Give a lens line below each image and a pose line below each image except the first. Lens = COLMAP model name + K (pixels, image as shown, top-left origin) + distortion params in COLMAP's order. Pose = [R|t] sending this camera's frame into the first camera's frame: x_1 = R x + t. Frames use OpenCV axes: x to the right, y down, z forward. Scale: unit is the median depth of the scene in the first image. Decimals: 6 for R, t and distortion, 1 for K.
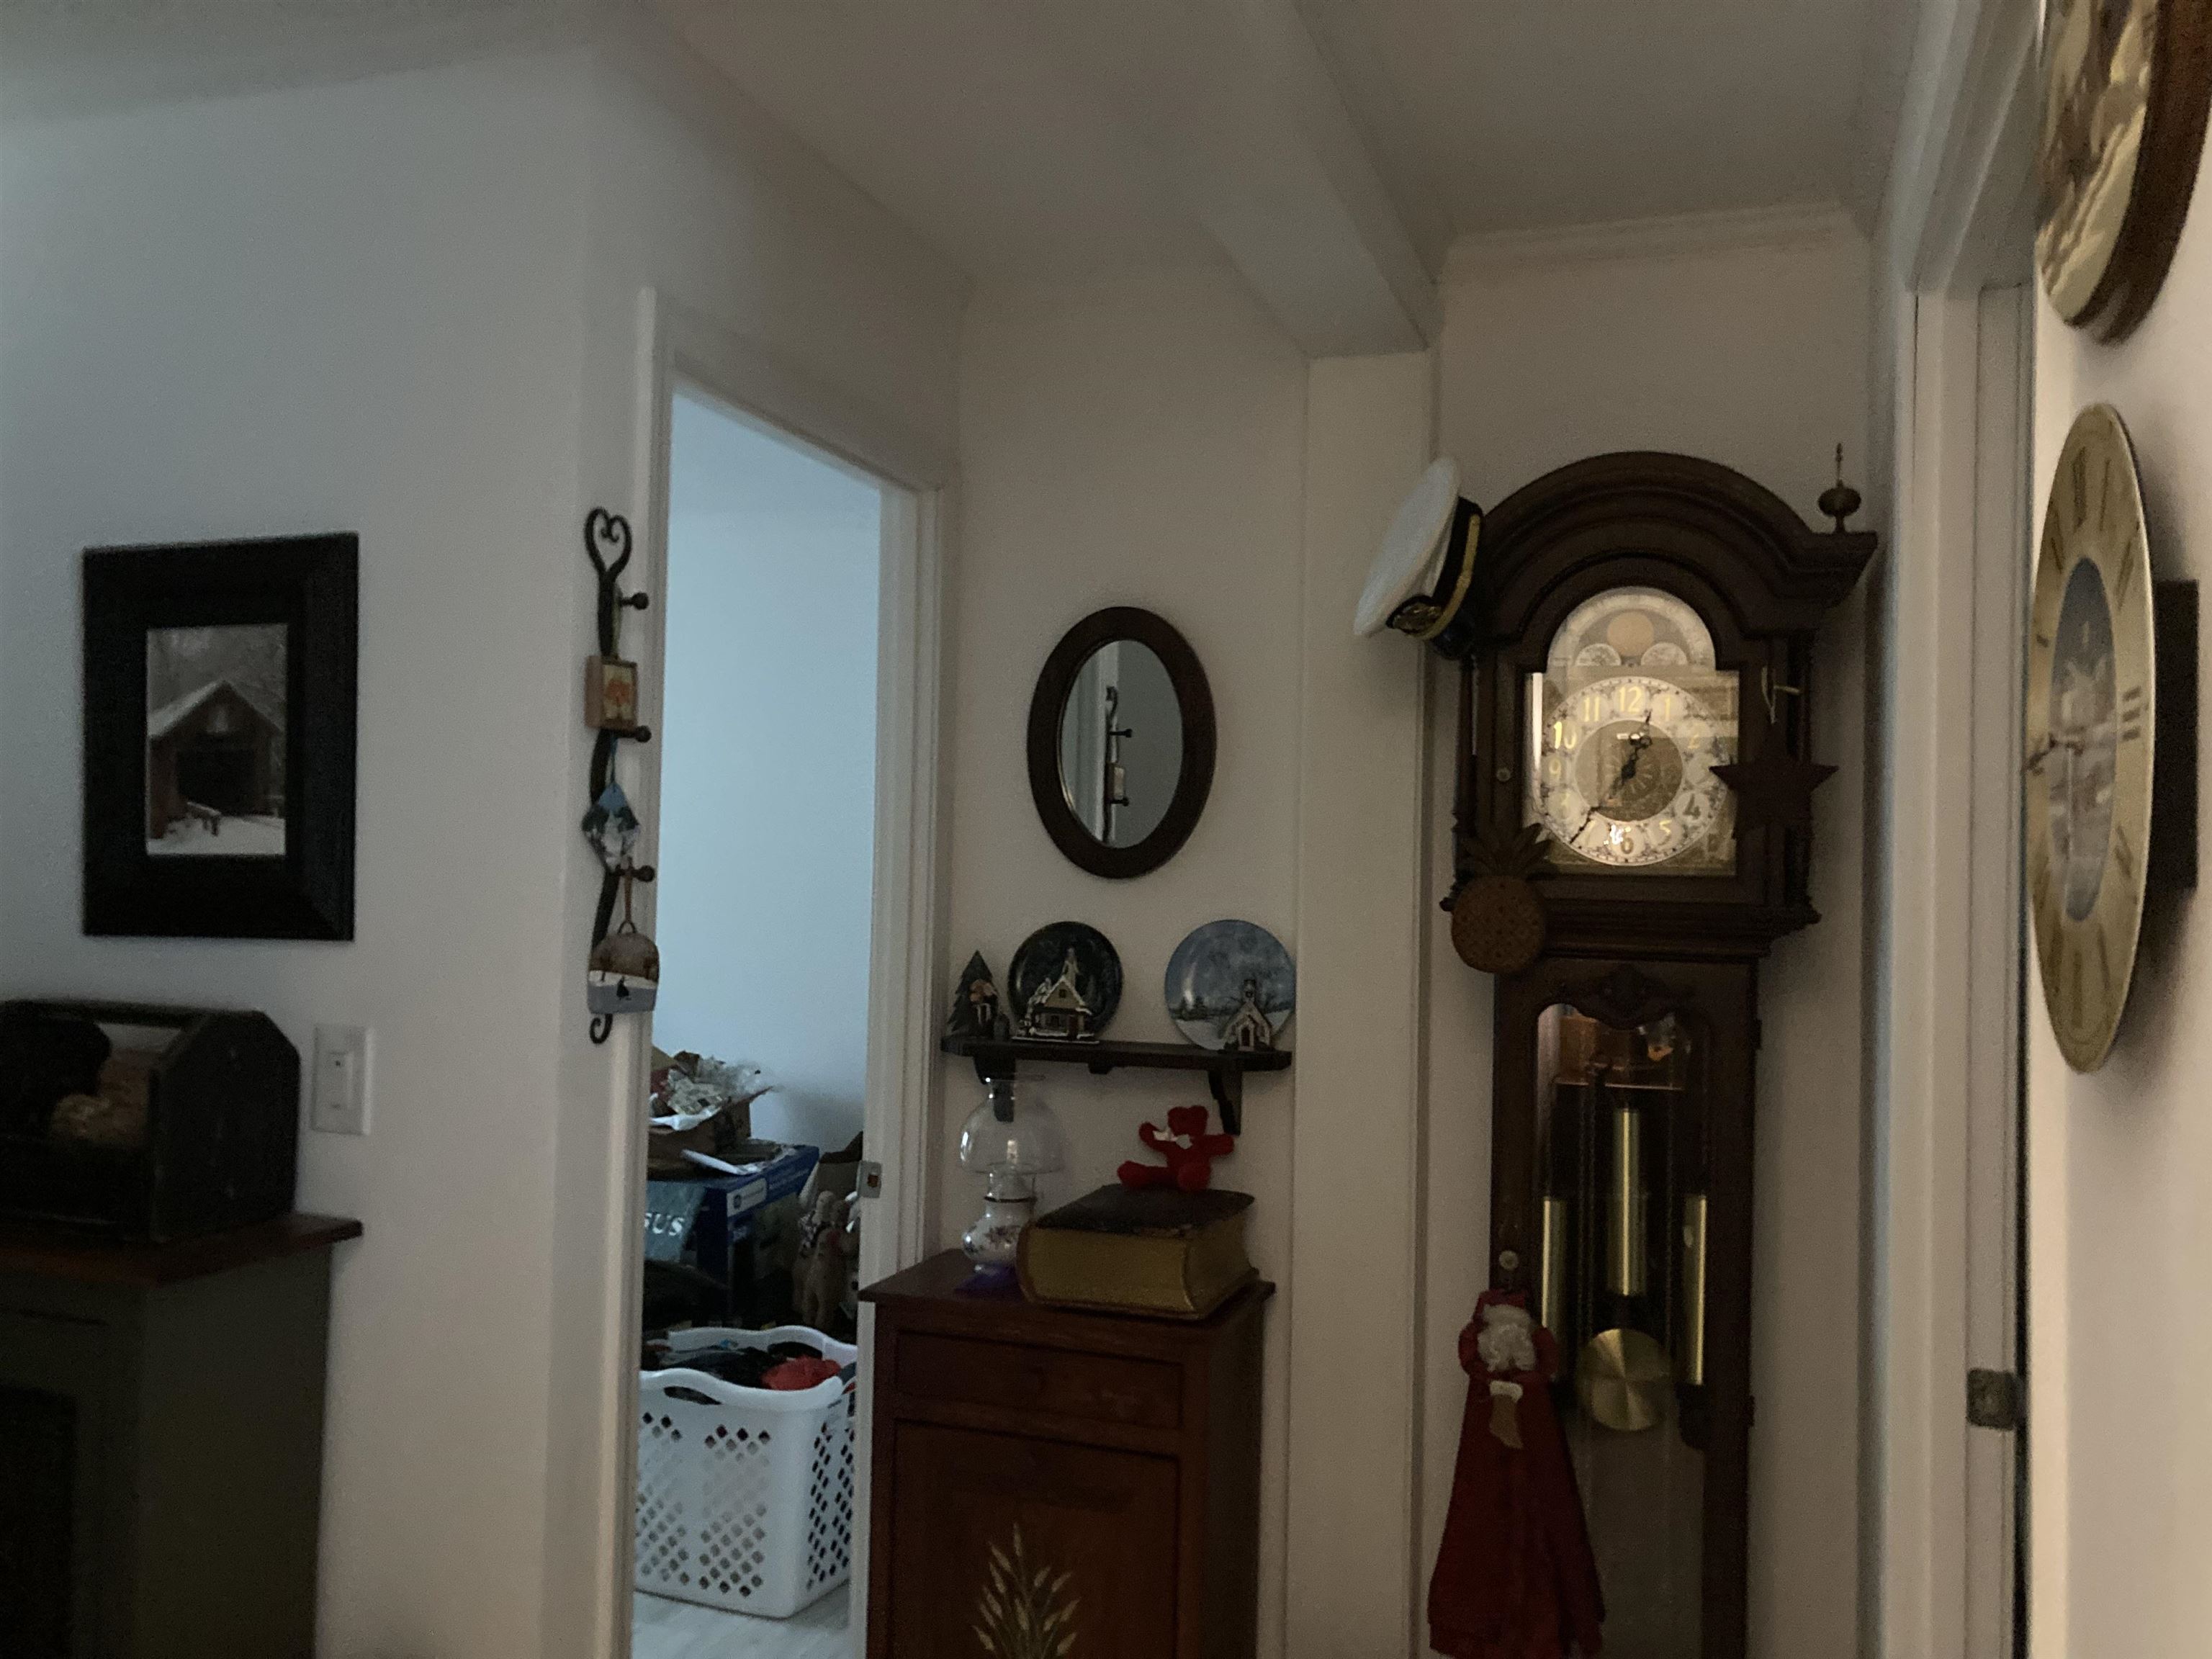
lens RADIAL K [[1762.2, 0, 1104.2], [0, 1762.2, 833.3], [0, 0, 1]] dist [0.027323, -0.003647]
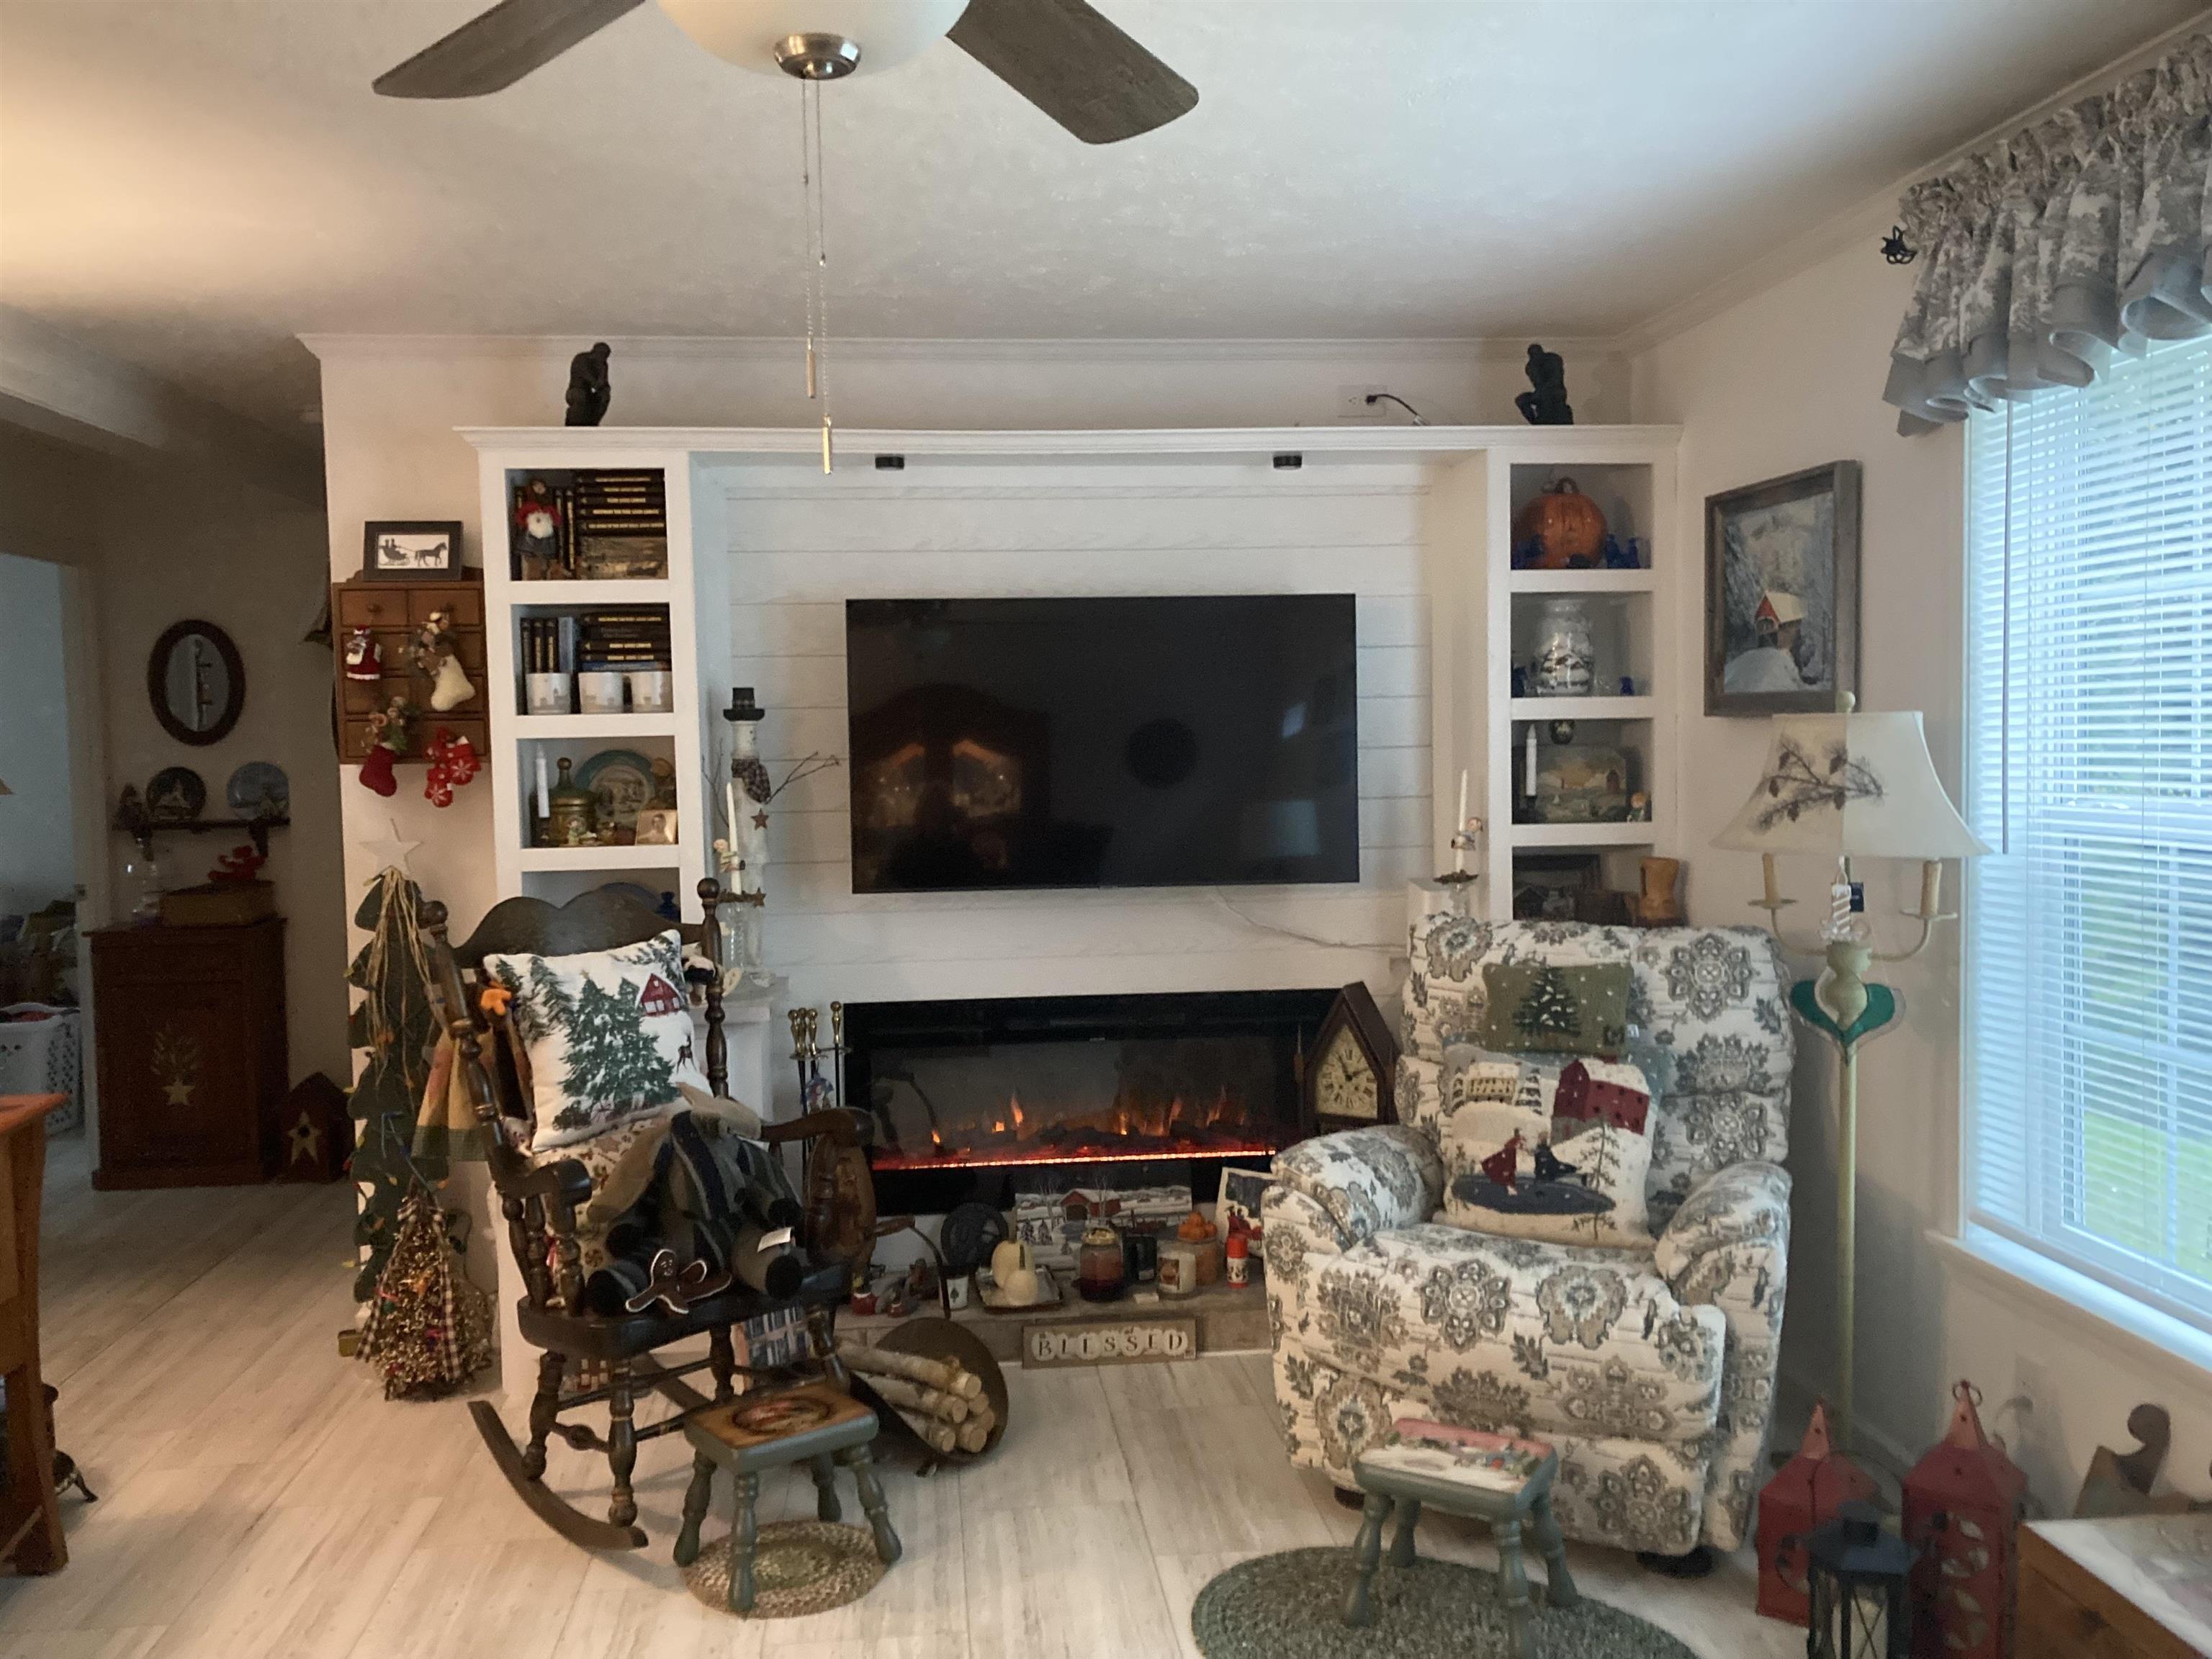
lens RADIAL K [[1762.2, 0, 1111.8], [0, 1762.2, 822.6], [0, 0, 1]] dist [0.027323, -0.003647]
pose [[0.897011, -0.056628, 0.438366, 0.052696], [0.021064, 0.996109, 0.085574, -0.046207], [-0.441506, -0.067527, 0.894713, -1.525718]]
